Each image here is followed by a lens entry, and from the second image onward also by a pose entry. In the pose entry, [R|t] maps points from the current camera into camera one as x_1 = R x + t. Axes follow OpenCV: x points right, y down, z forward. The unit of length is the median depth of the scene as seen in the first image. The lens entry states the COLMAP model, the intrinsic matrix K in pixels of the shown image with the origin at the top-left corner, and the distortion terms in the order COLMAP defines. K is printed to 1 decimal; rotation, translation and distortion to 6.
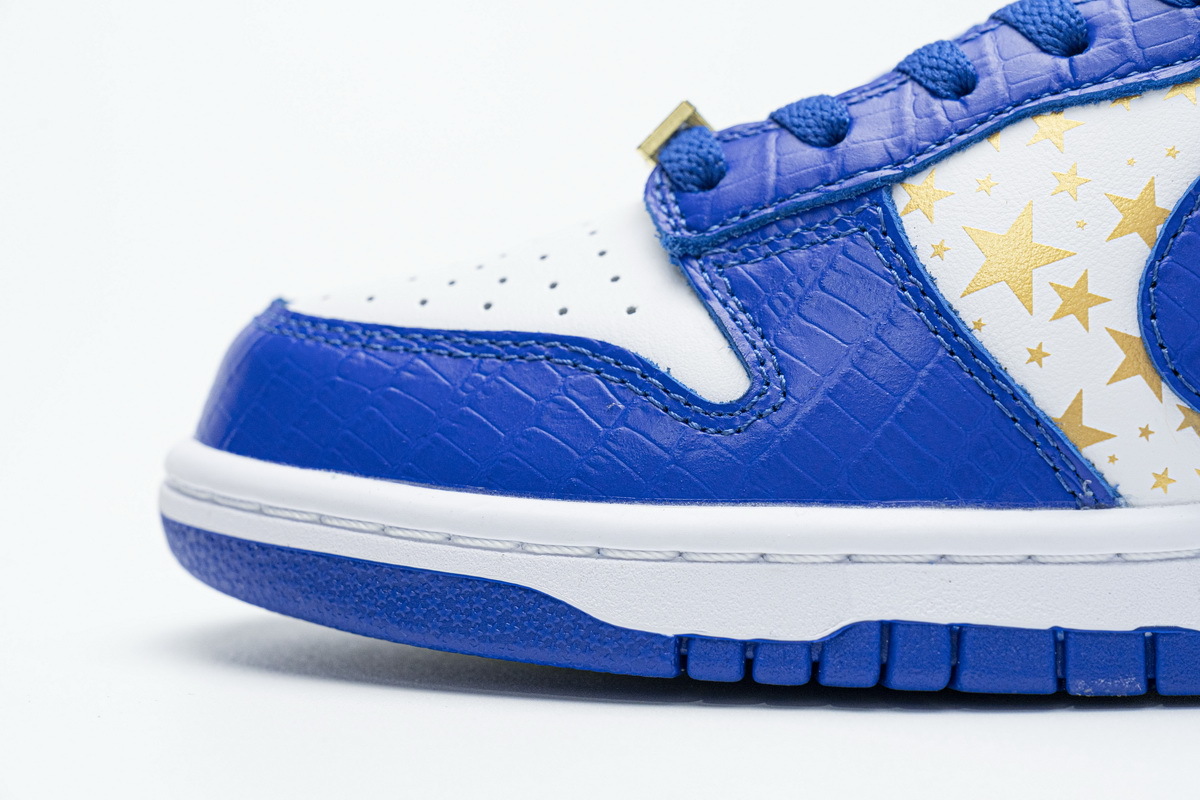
lens RADIAL K [[2375.4, 0, 600.0], [0, 2375.4, 400.0], [0, 0, 1]] dist [-0.003681, 0.016177]
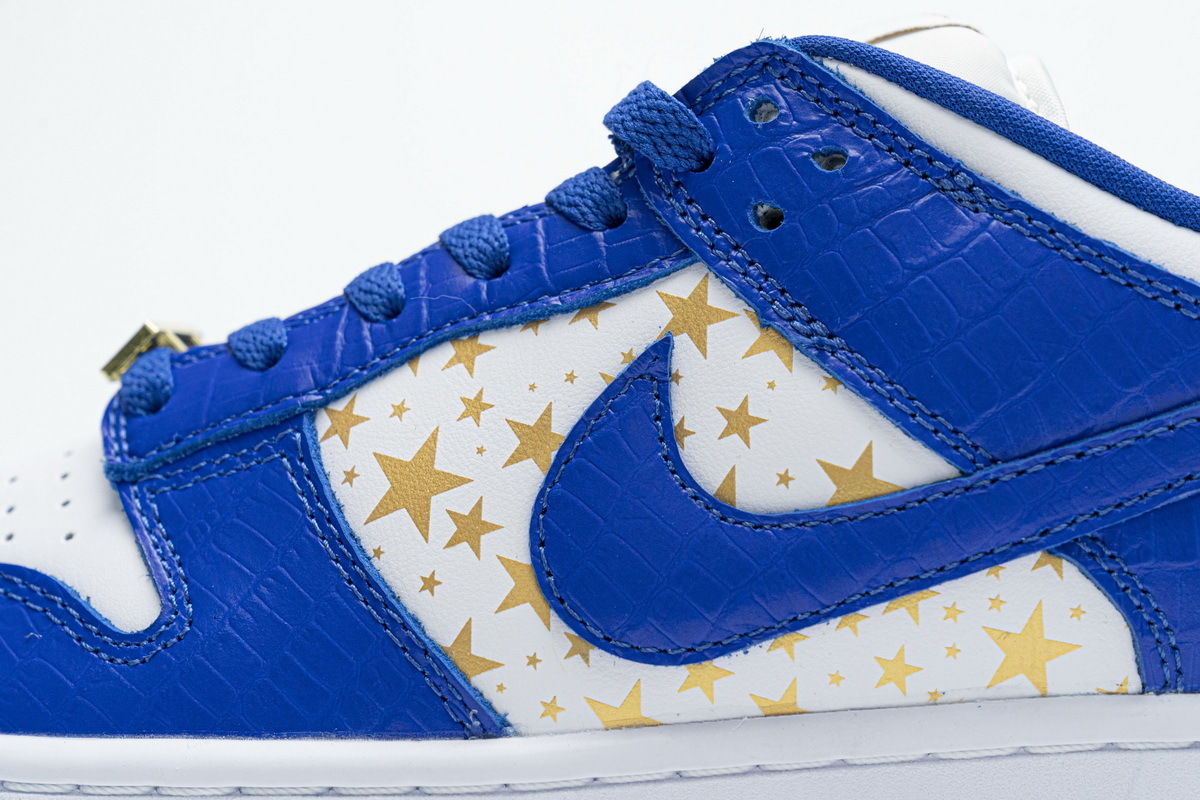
lens RADIAL K [[2375.4, 0, 600.0], [0, 2375.4, 400.0], [0, 0, 1]] dist [-0.003681, 0.016177]
pose [[0.999538, -0.014328, -0.026790, 0.278578], [0.012849, 0.998427, -0.054576, -0.039773], [0.027530, 0.054207, 0.998150, 0.000772]]
